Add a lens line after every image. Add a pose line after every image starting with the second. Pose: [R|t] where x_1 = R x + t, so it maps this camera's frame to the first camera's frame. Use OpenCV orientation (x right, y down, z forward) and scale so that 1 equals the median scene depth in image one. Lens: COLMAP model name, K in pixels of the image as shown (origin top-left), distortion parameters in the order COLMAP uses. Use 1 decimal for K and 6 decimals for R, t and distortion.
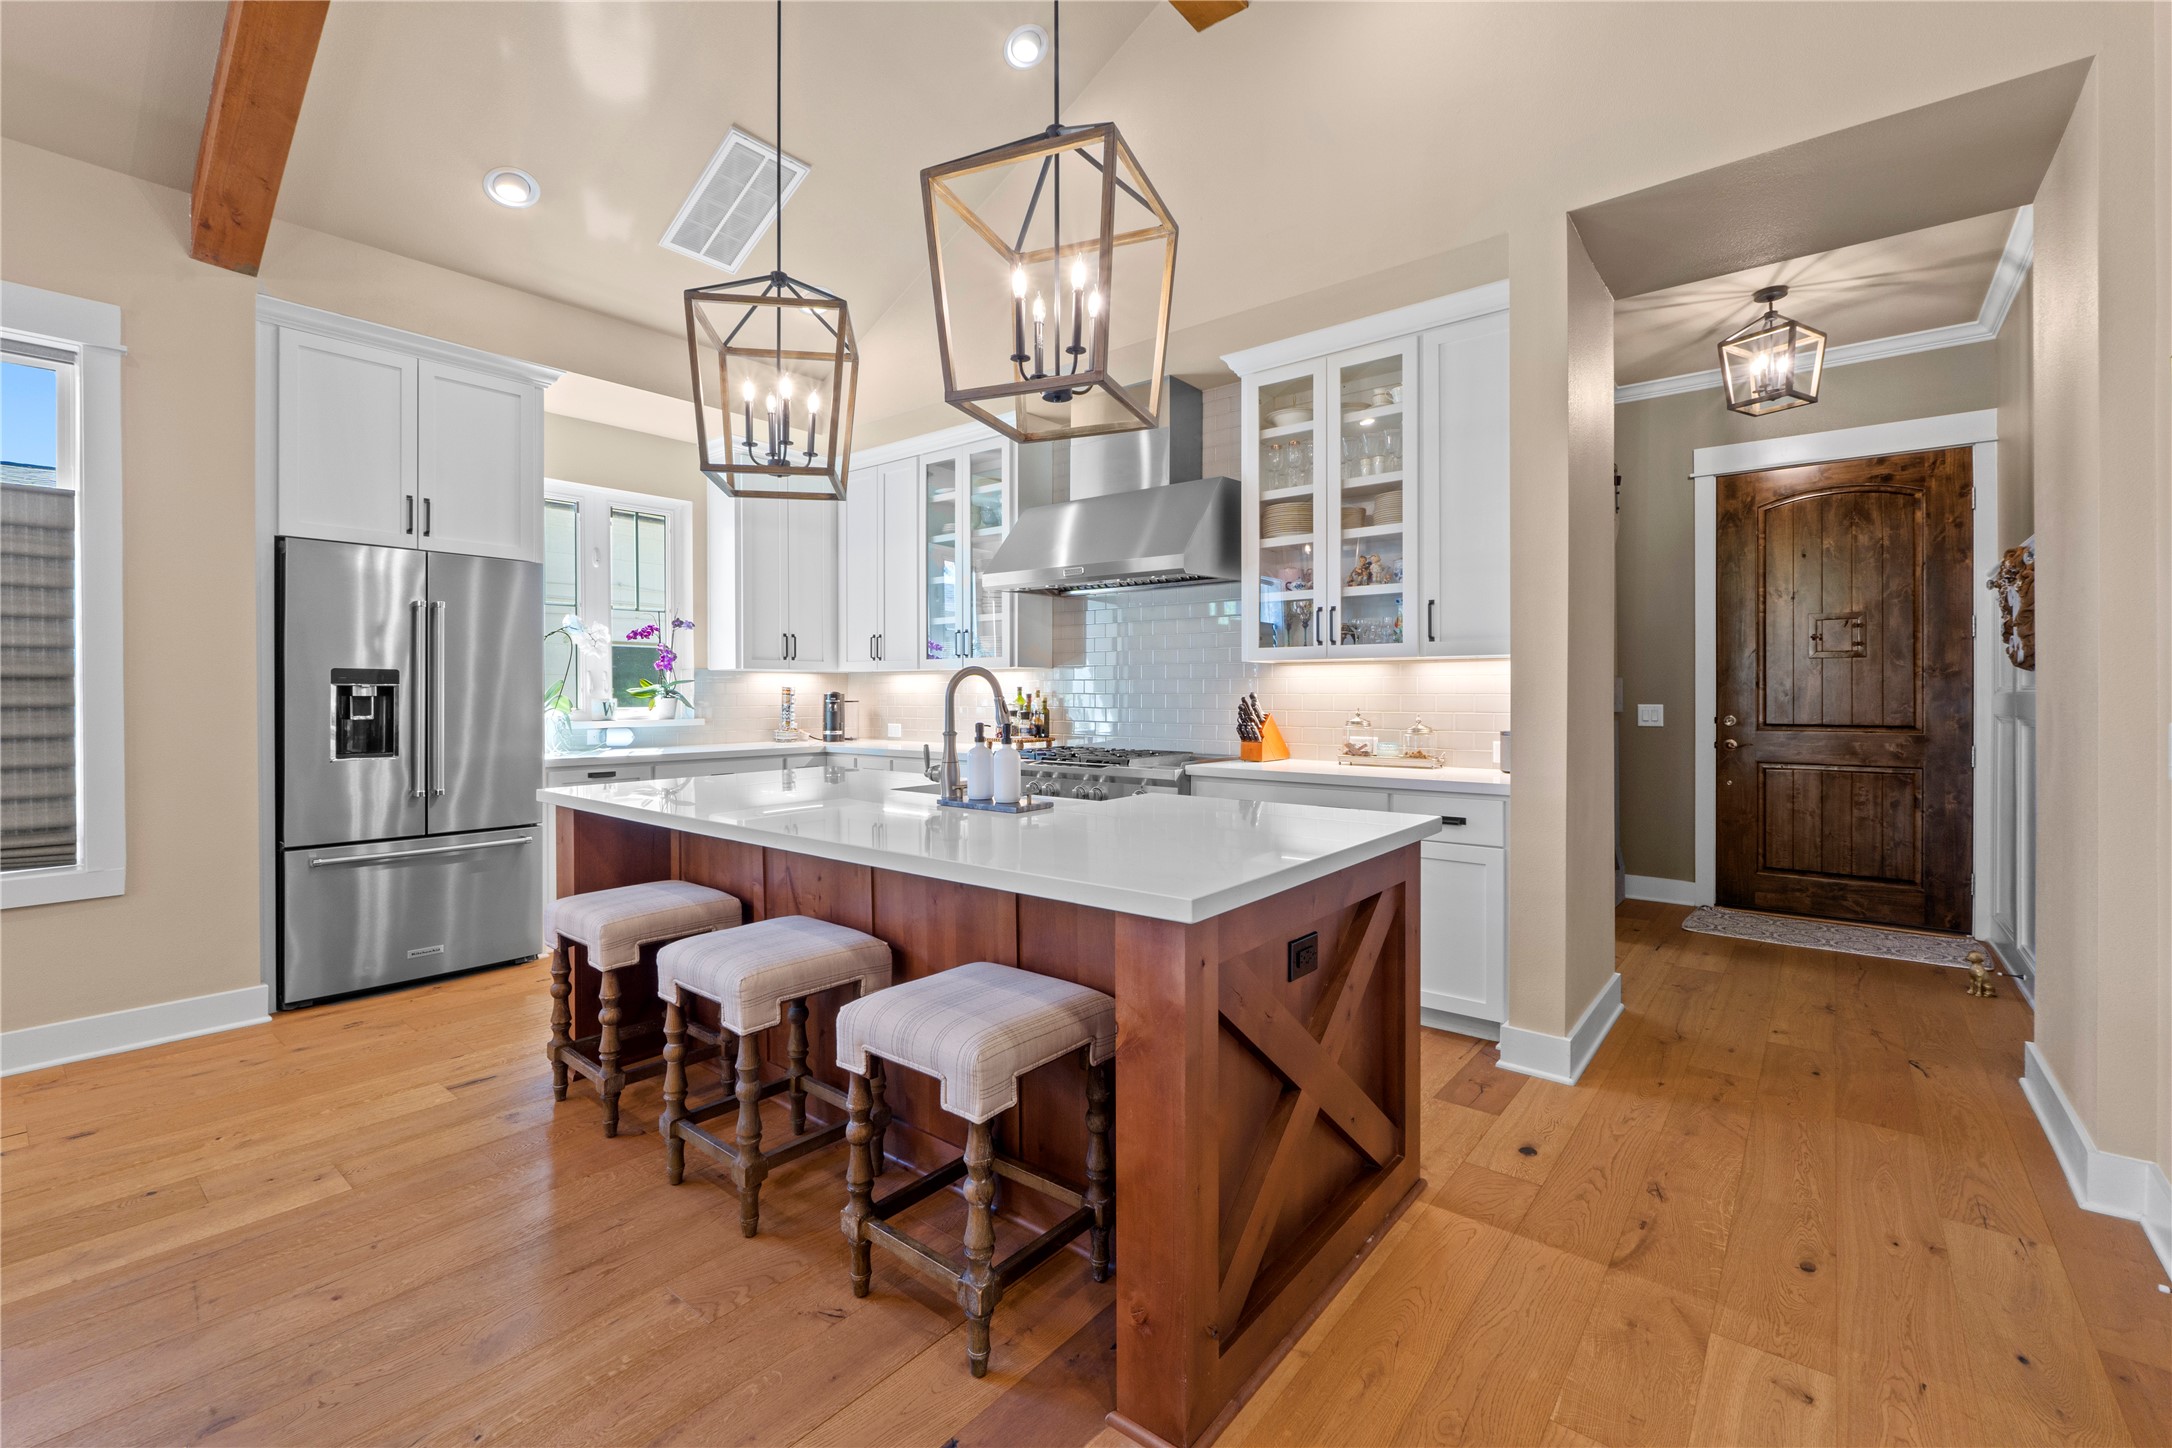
lens RADIAL K [[929.6, 0, 1084.7], [0, 929.6, 699.7], [0, 0, 1]] dist [-0.003934, -0.000417]
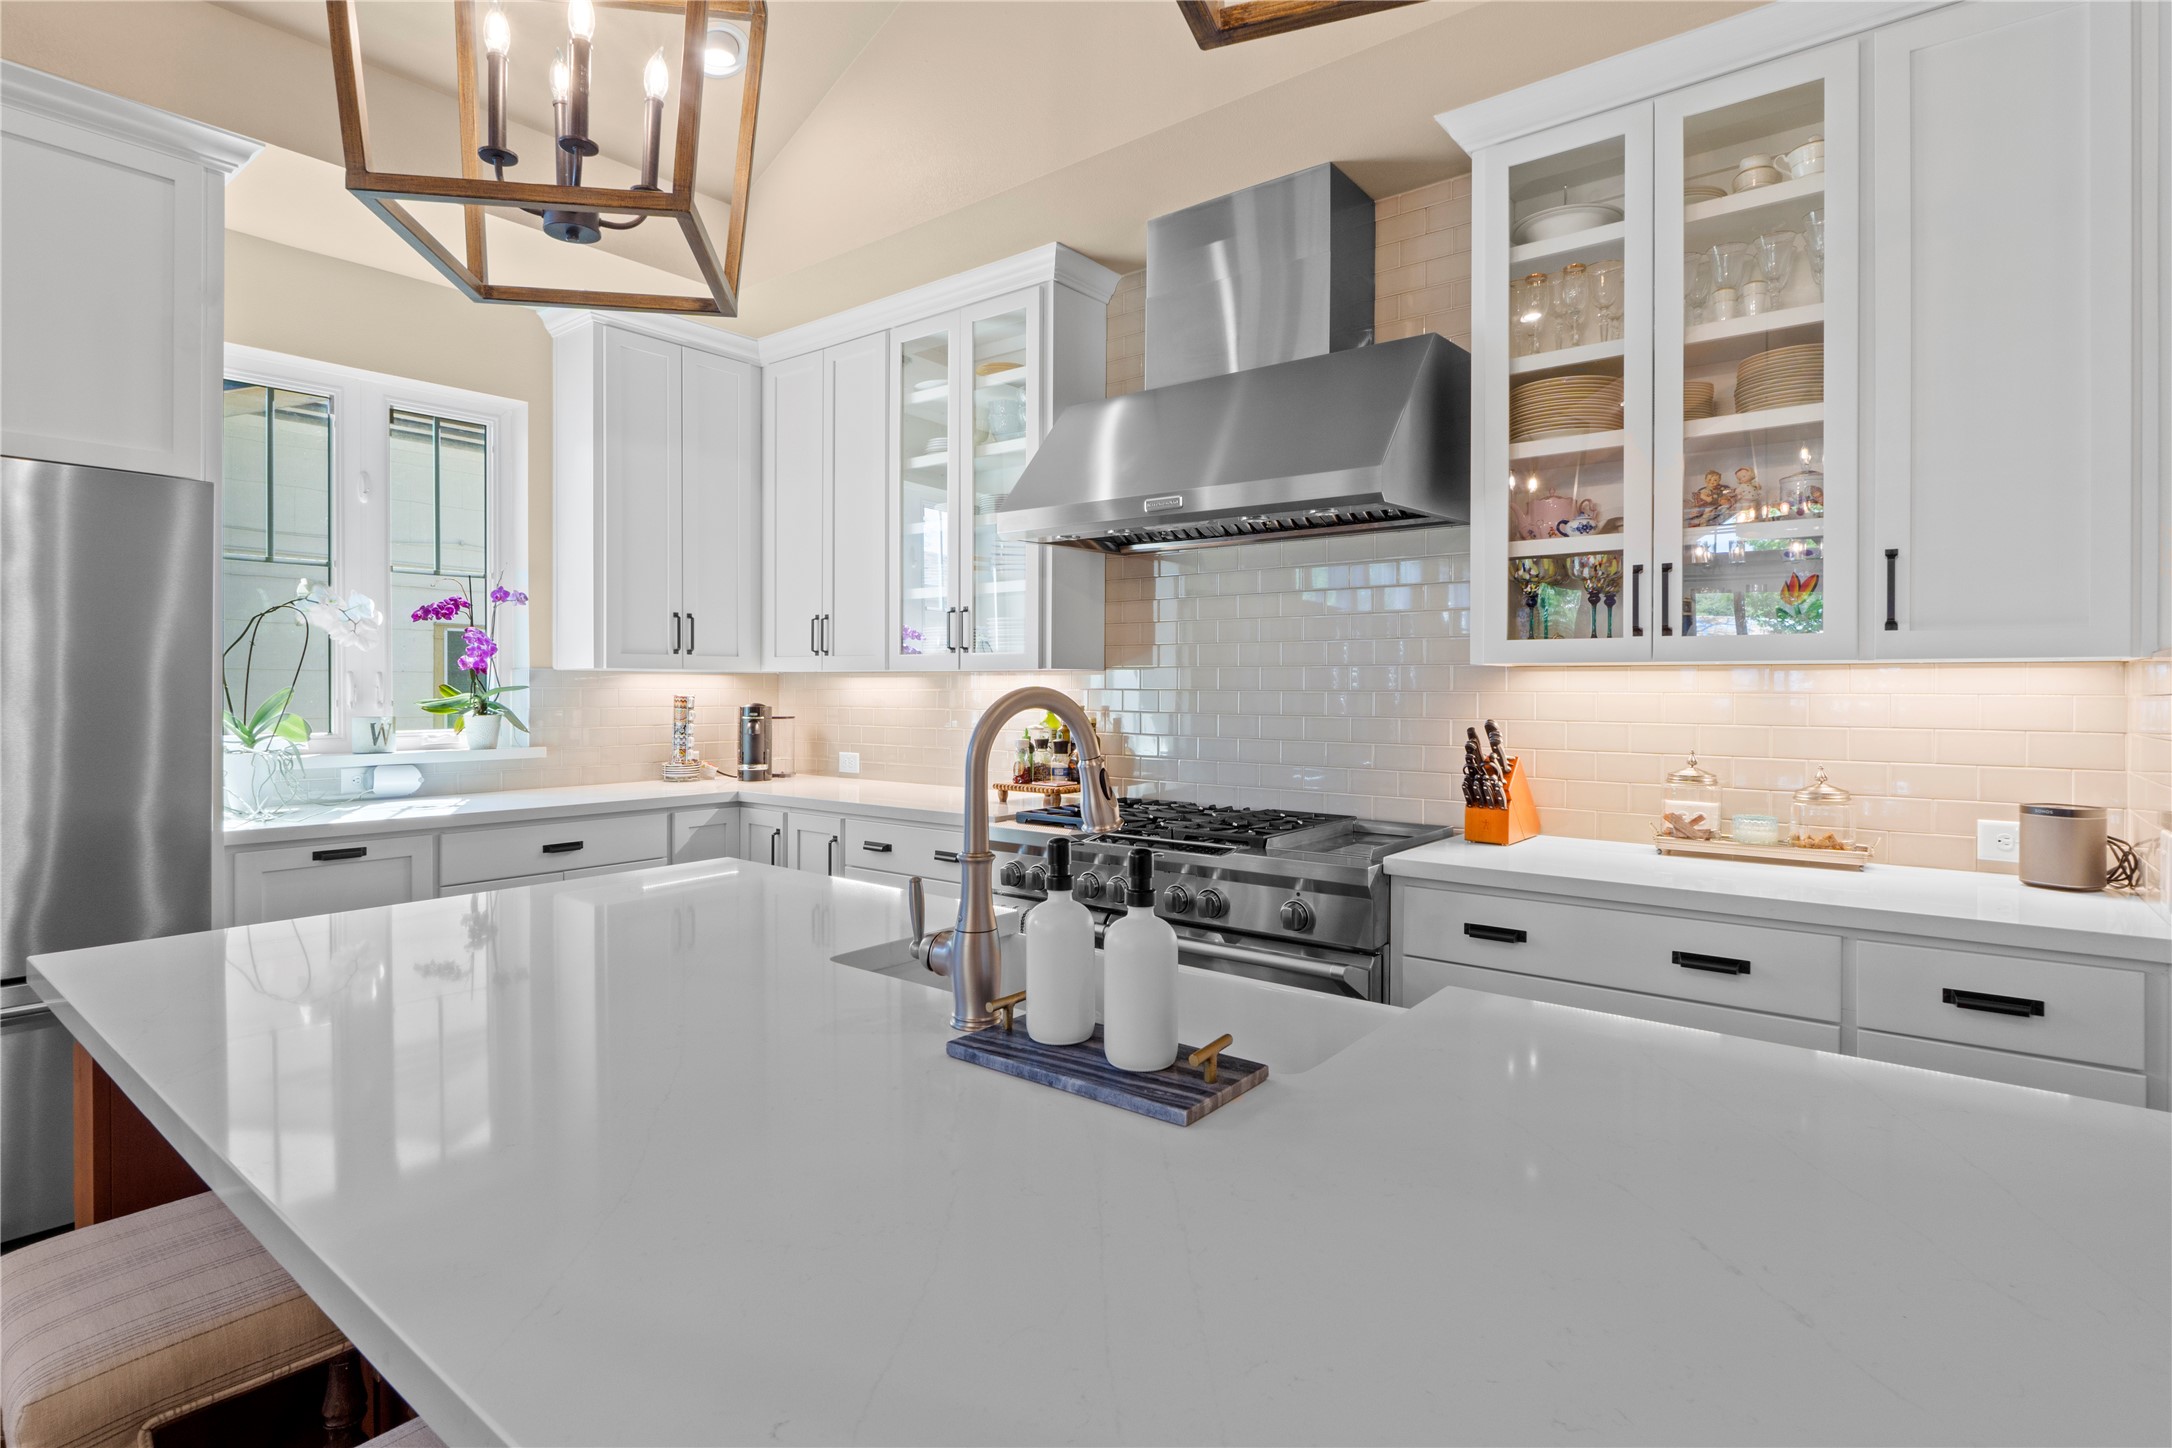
lens RADIAL K [[1099.2, 0, 1083.1], [0, 1099.2, 692.3], [0, 0, 1]] dist [-0.001774, -0.000265]
pose [[0.999981, 0.003951, 0.004824, -0.054121], [-0.003938, 0.999989, -0.002620, -0.017719], [-0.004834, 0.002601, 0.999985, 0.278218]]
